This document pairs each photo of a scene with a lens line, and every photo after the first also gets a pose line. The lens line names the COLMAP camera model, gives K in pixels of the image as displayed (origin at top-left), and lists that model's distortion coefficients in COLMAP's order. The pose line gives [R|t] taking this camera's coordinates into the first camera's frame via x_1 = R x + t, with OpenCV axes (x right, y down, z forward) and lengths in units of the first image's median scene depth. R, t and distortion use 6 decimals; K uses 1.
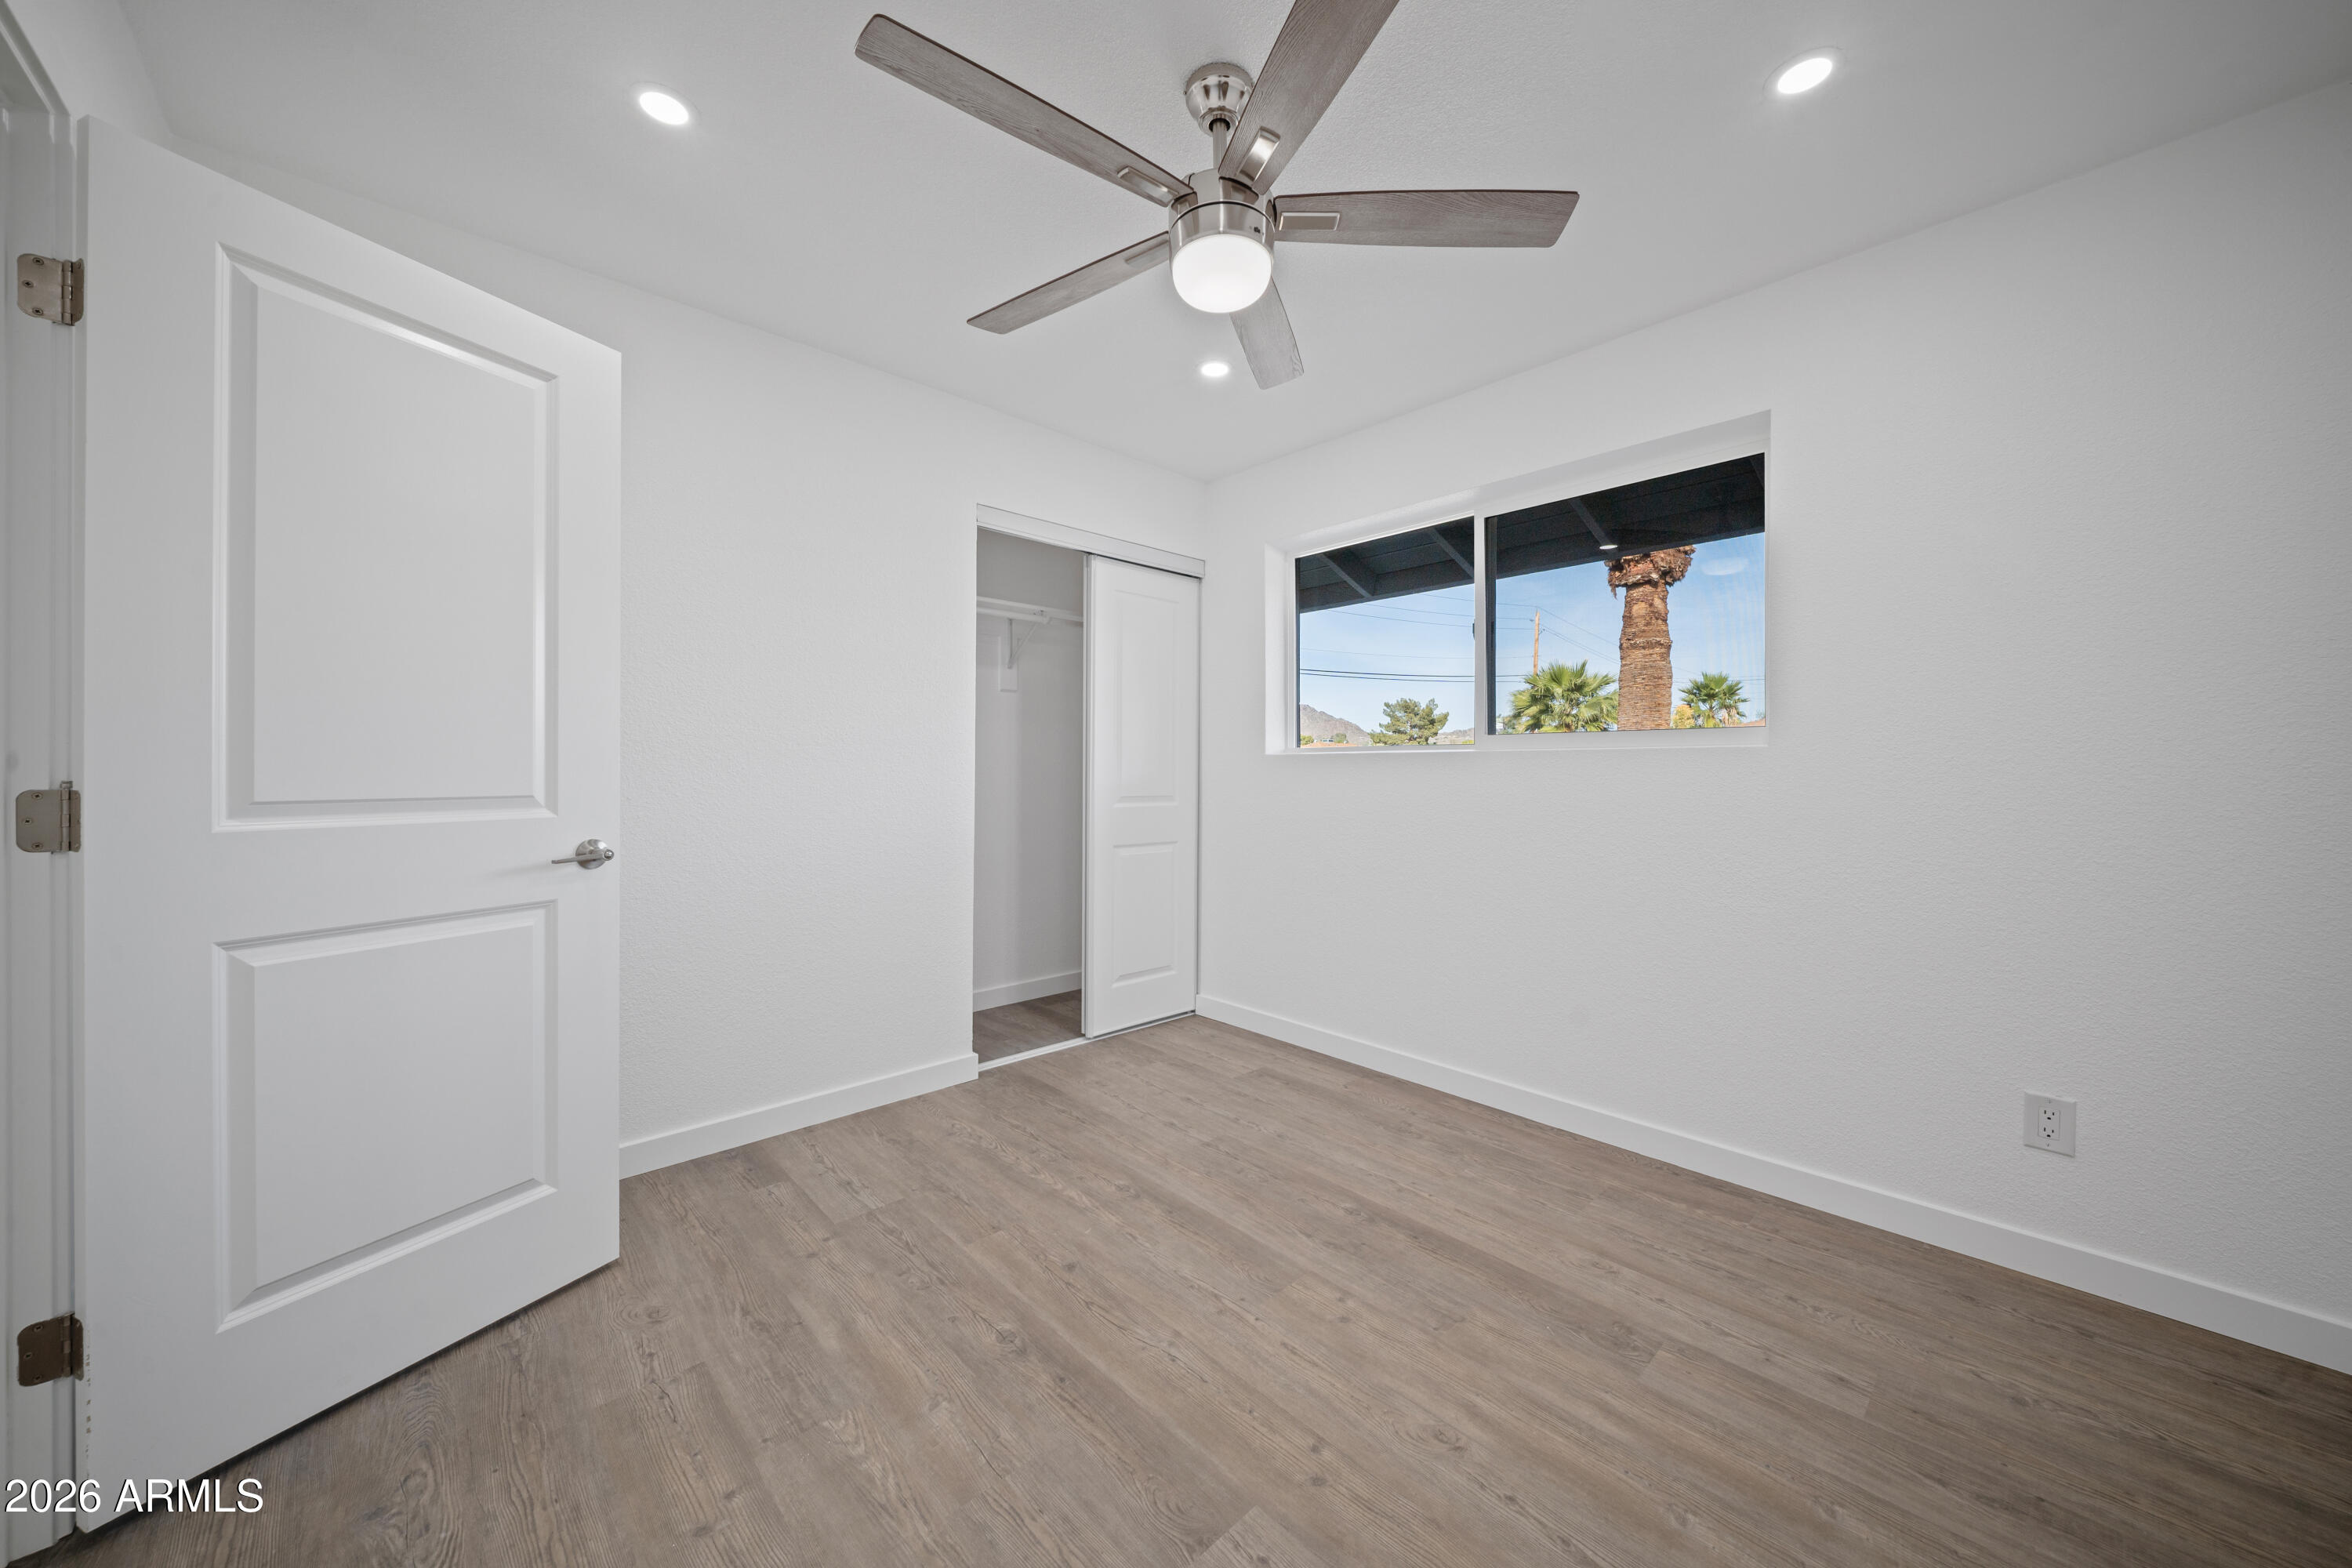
lens RADIAL K [[819.9, 0, 1182.6], [0, 819.9, 772.9], [0, 0, 1]] dist [0.011973, -0.007003]
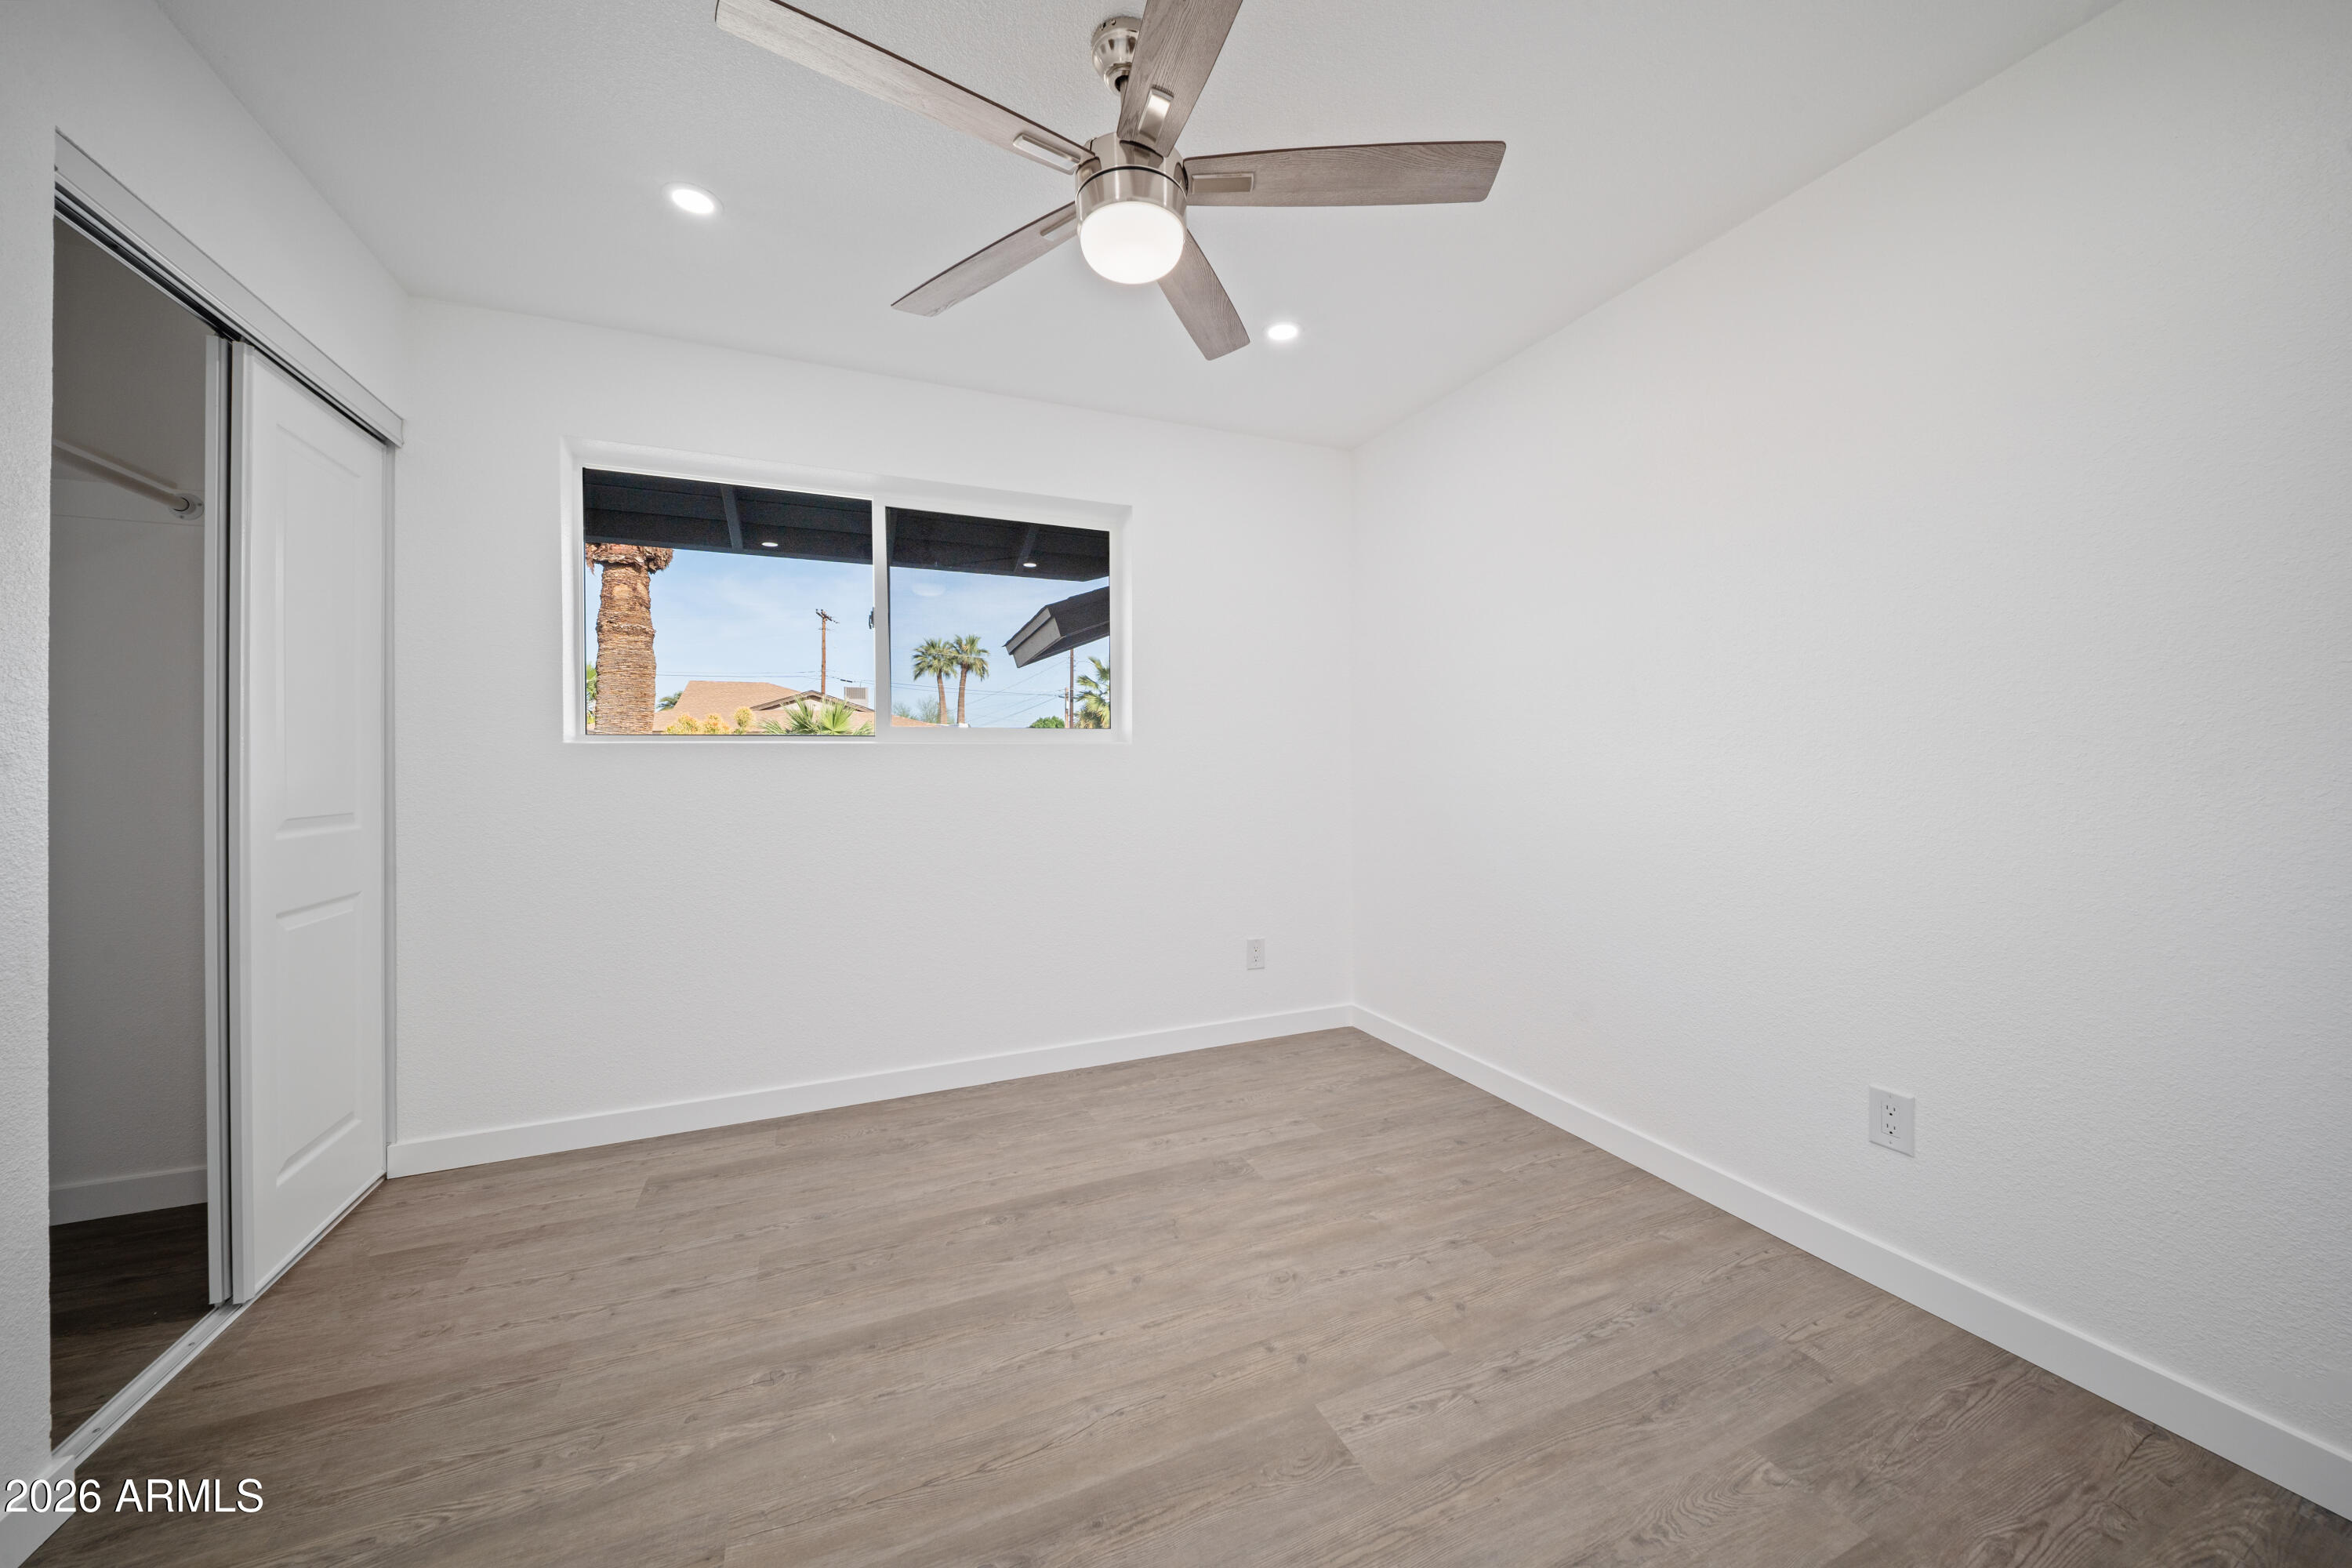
lens RADIAL K [[819.9, 0, 1182.6], [0, 819.9, 772.9], [0, 0, 1]] dist [0.011973, -0.007003]
pose [[0.349668, -0.020971, 0.936639, -0.570432], [0.013041, 0.999762, 0.017516, -0.005359], [-0.936783, 0.006090, 0.349858, 0.426038]]
